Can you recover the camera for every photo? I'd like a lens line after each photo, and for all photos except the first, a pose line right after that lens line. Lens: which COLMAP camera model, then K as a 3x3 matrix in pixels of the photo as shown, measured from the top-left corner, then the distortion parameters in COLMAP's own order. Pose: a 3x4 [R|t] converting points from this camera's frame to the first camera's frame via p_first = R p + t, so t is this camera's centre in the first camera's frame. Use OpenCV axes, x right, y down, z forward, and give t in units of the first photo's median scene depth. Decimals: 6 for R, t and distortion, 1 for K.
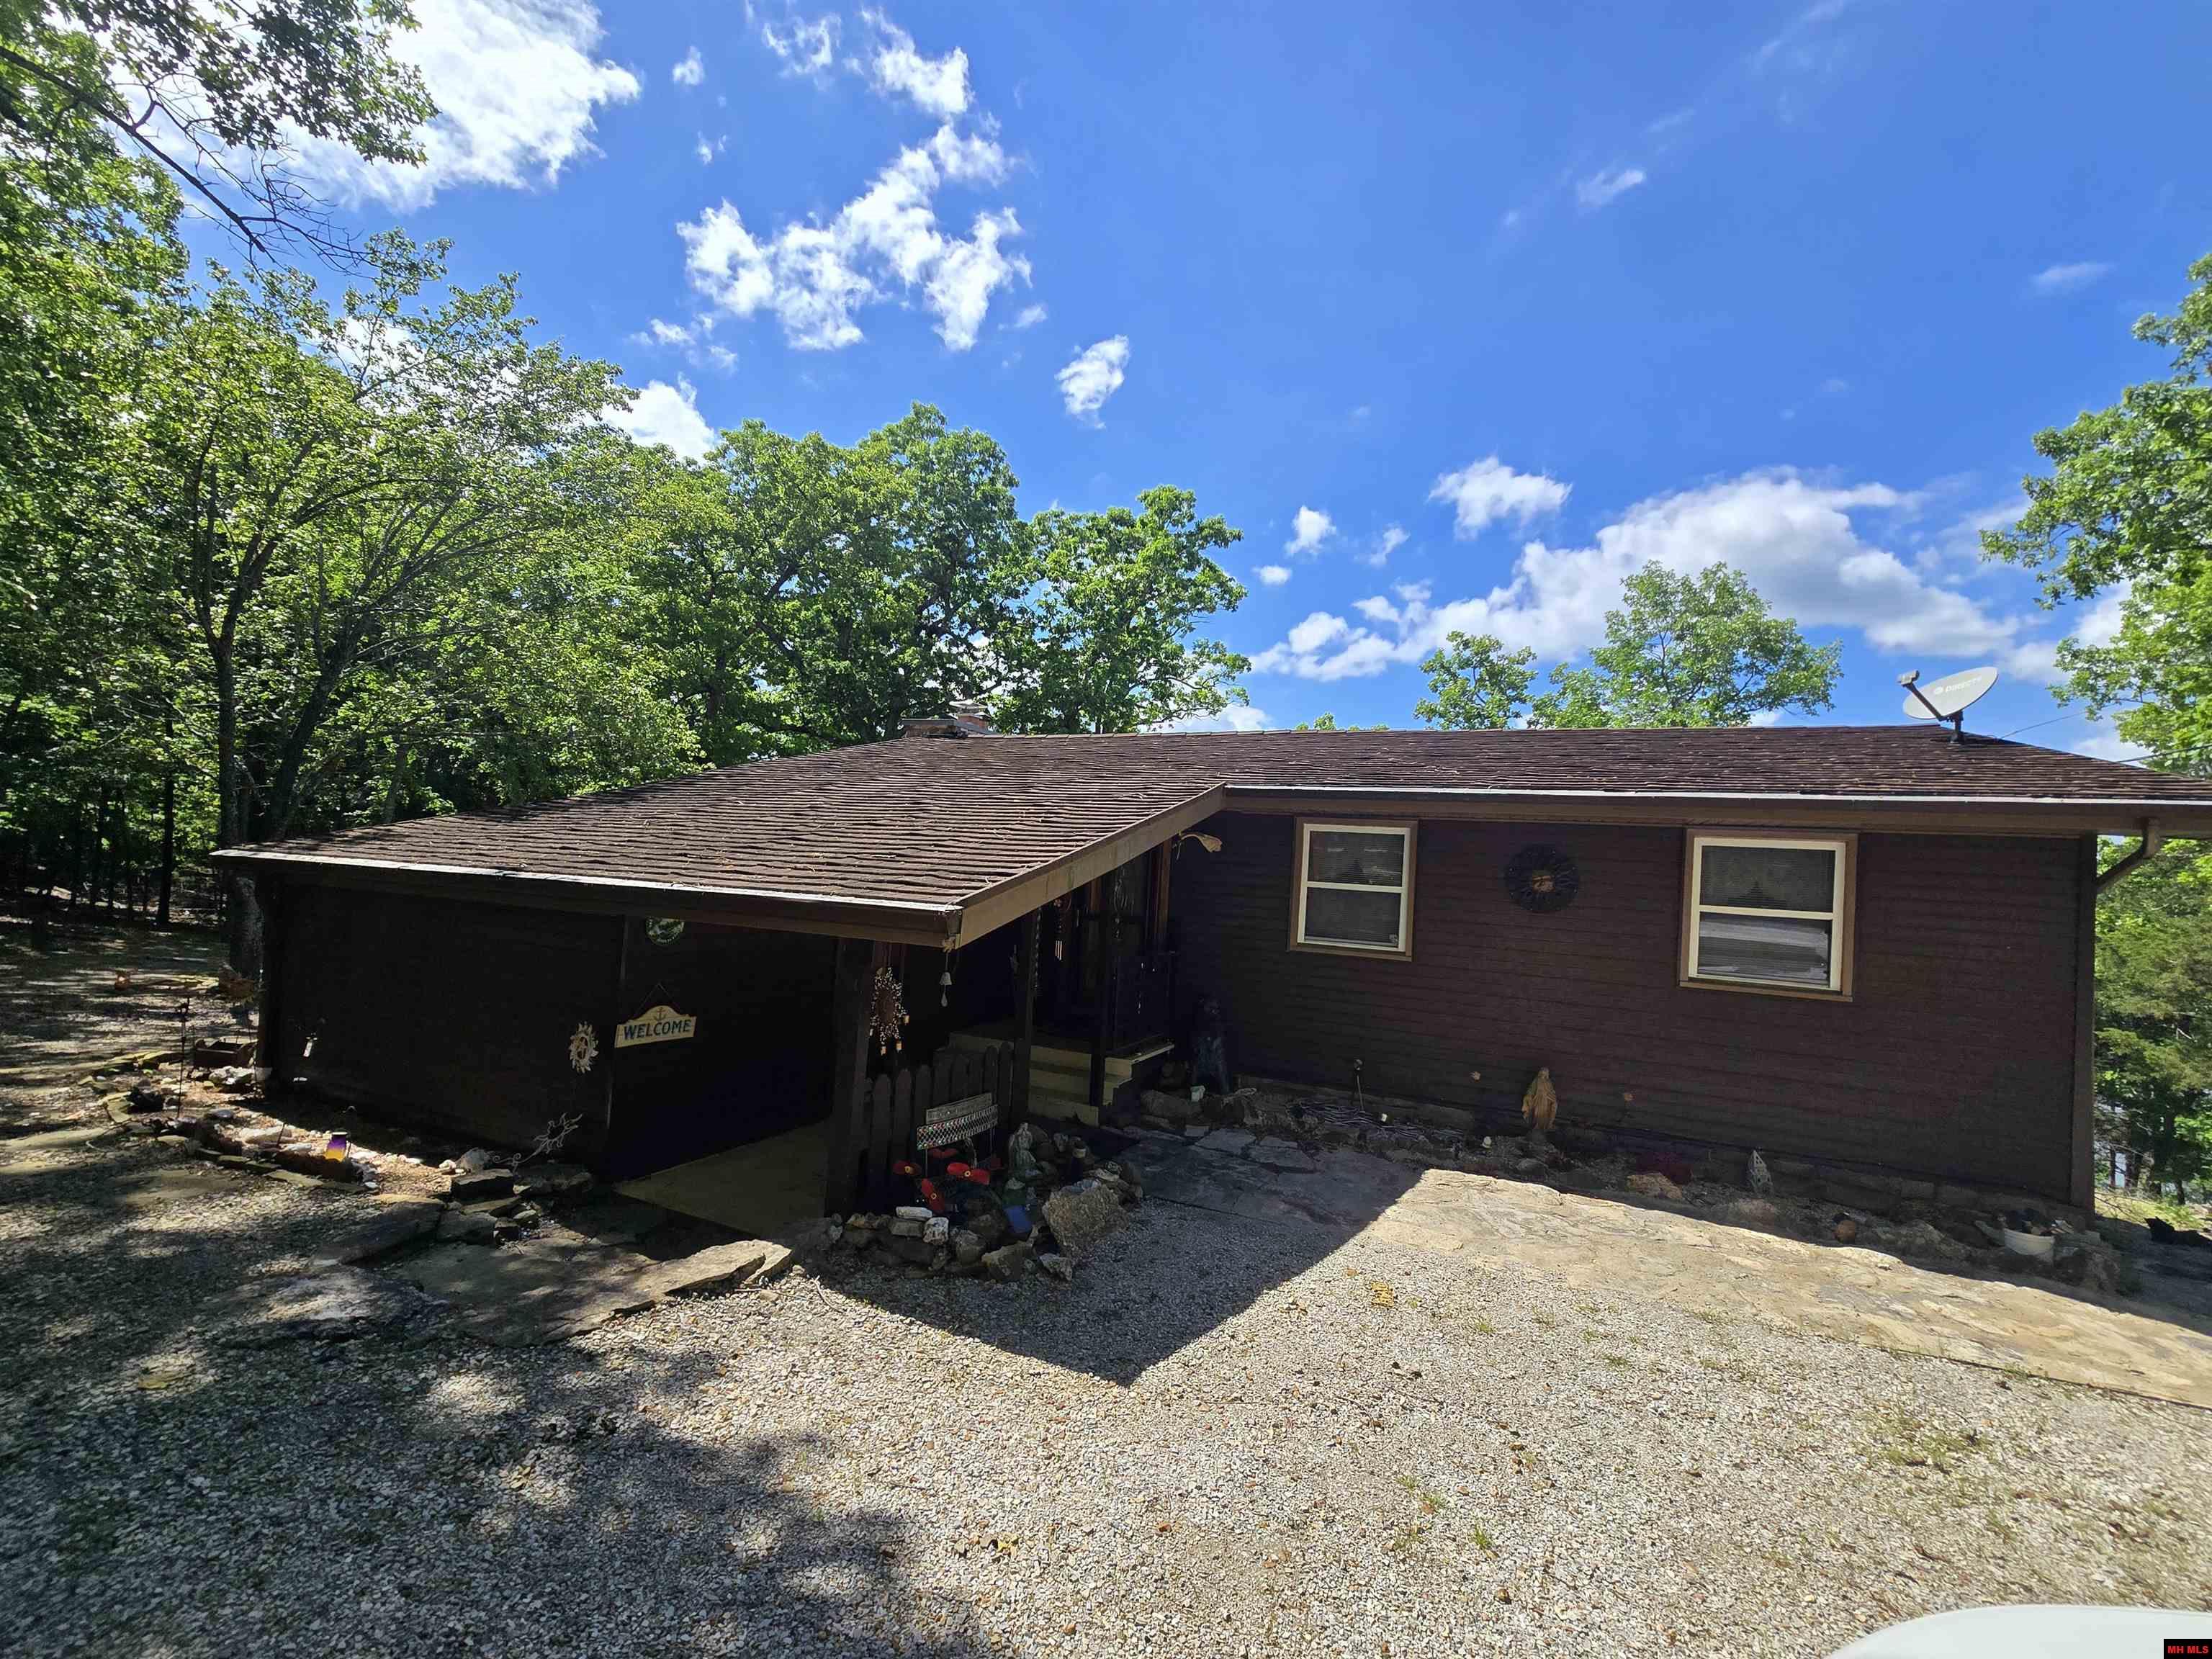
lens RADIAL K [[901.0, 0, 1102.3], [0, 901.0, 842.7], [0, 0, 1]] dist [-0.011084, 0.003145]
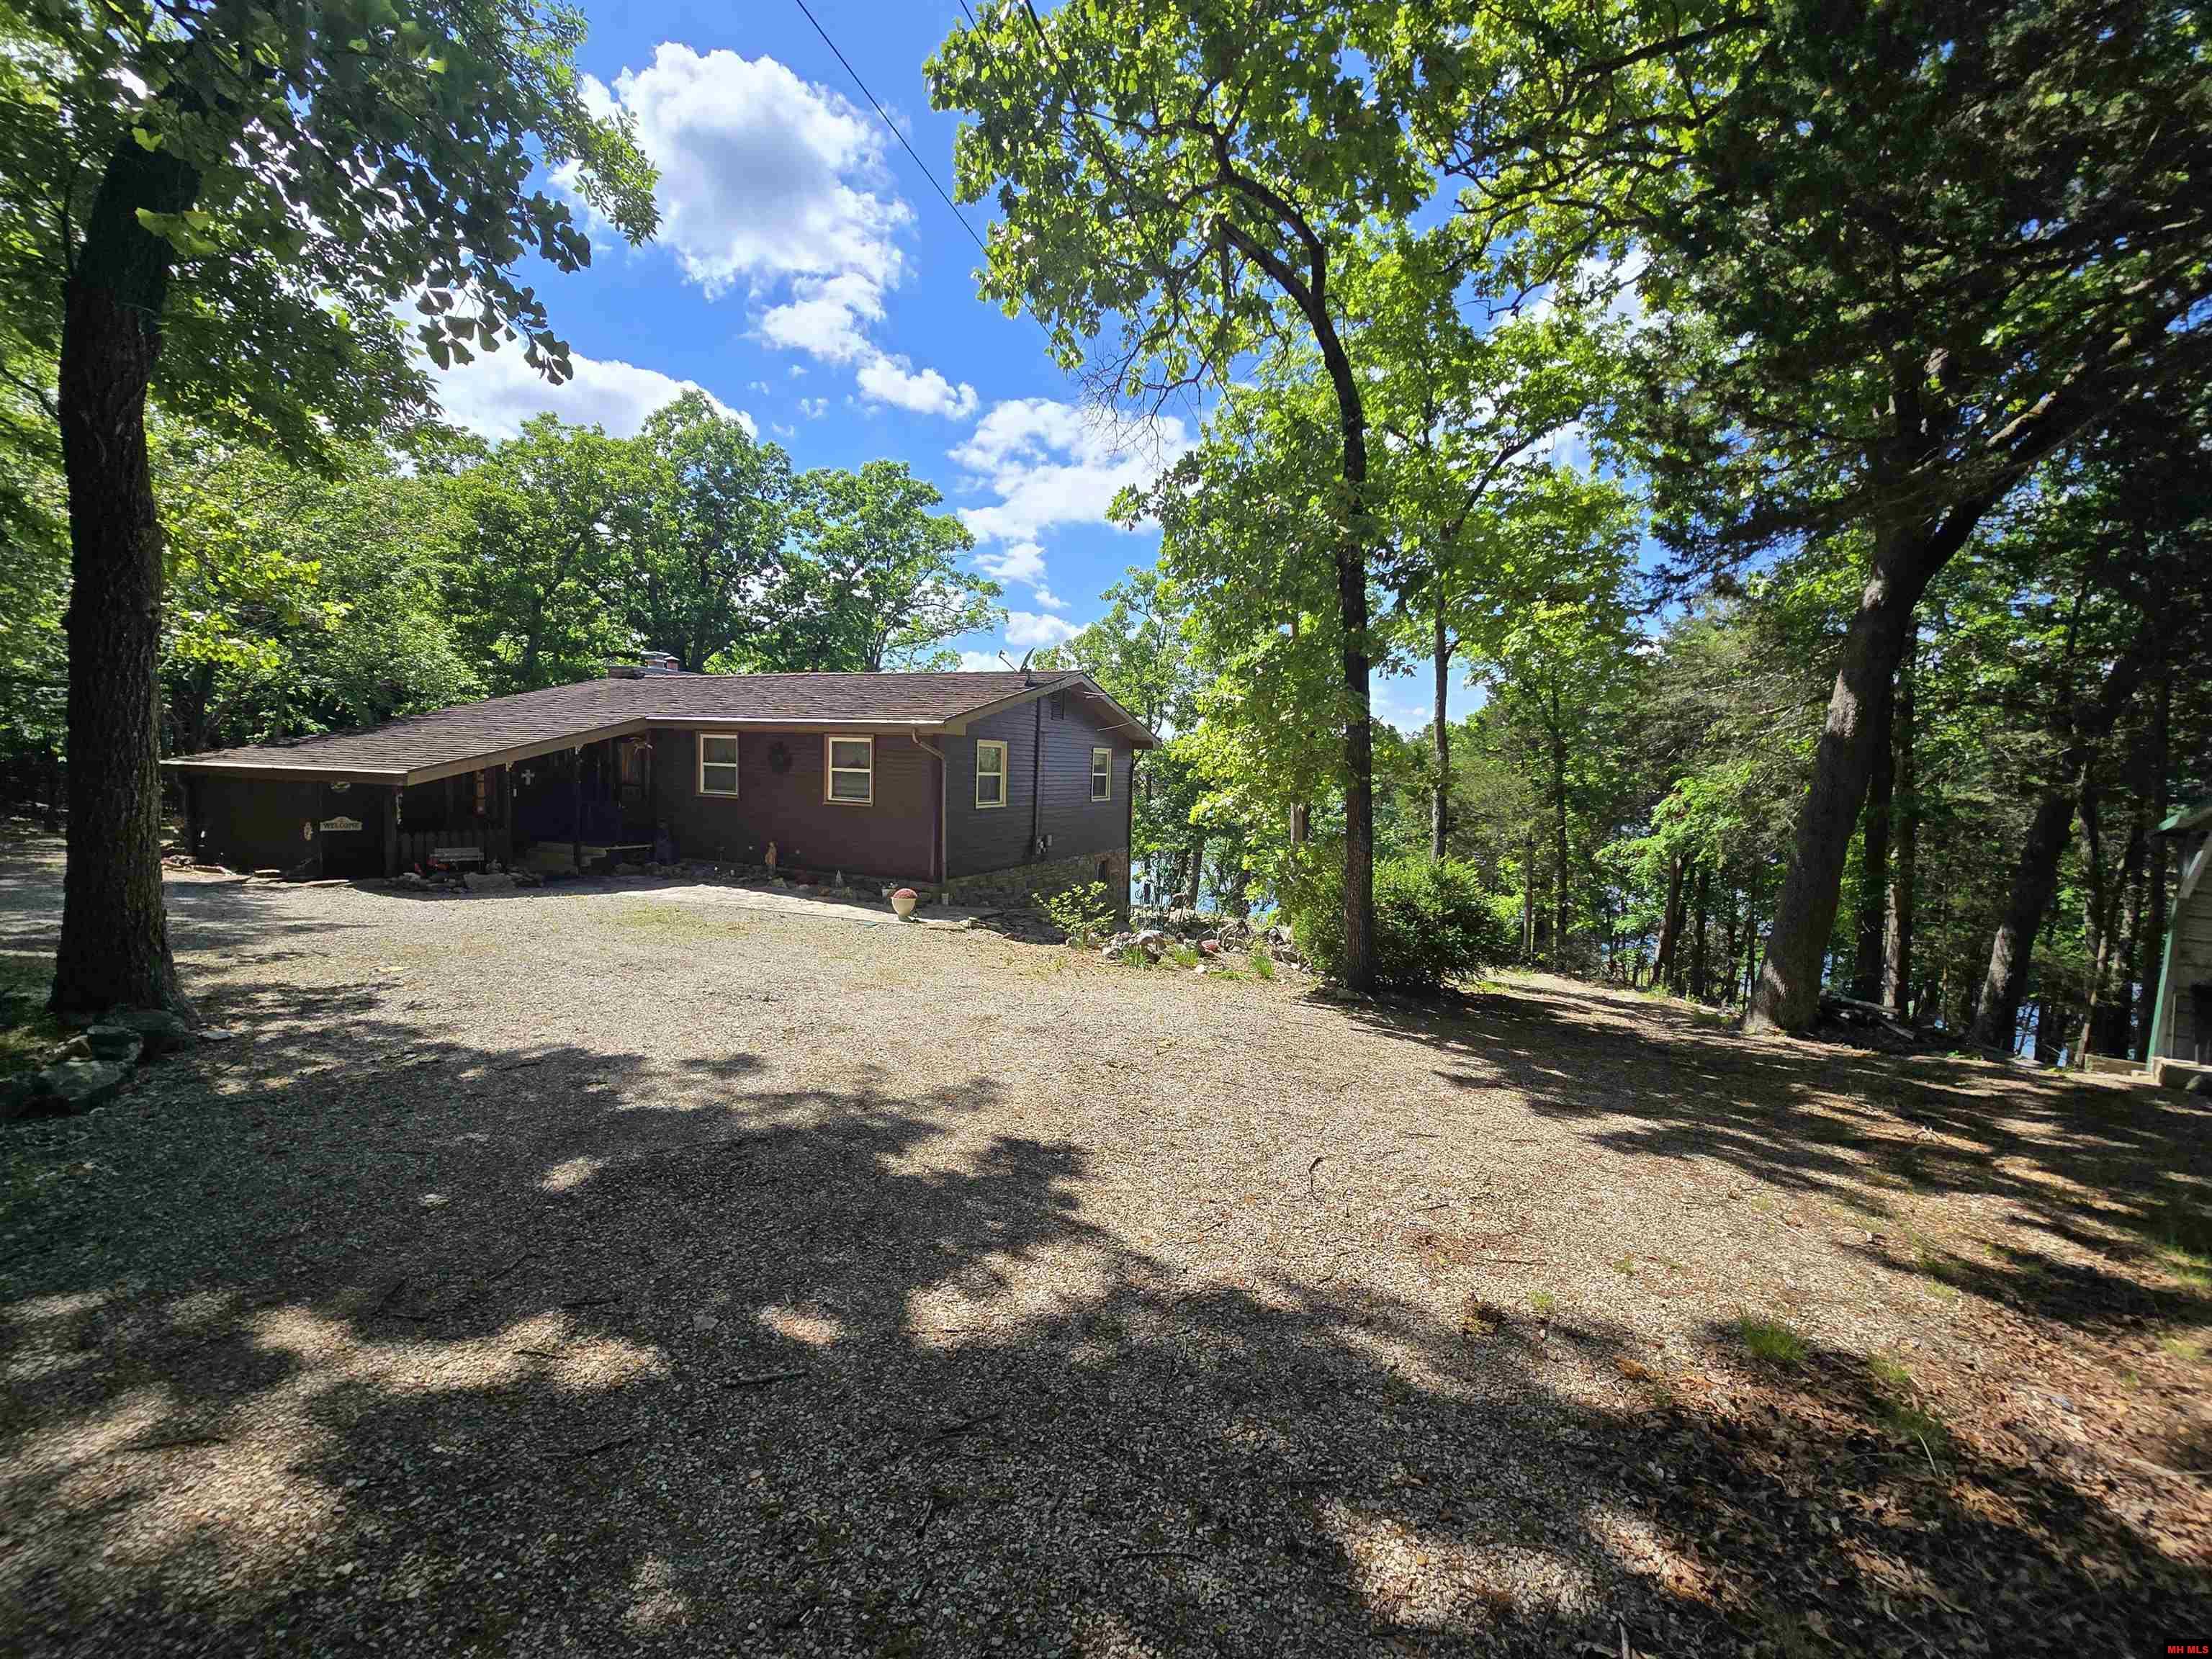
lens RADIAL K [[901.0, 0, 1102.3], [0, 901.0, 842.7], [0, 0, 1]] dist [-0.011084, 0.003145]
pose [[0.998994, -0.029396, 0.033876, 1.042970], [0.025279, 0.992914, 0.116116, 0.008869], [-0.037049, -0.115143, 0.992658, -1.067703]]
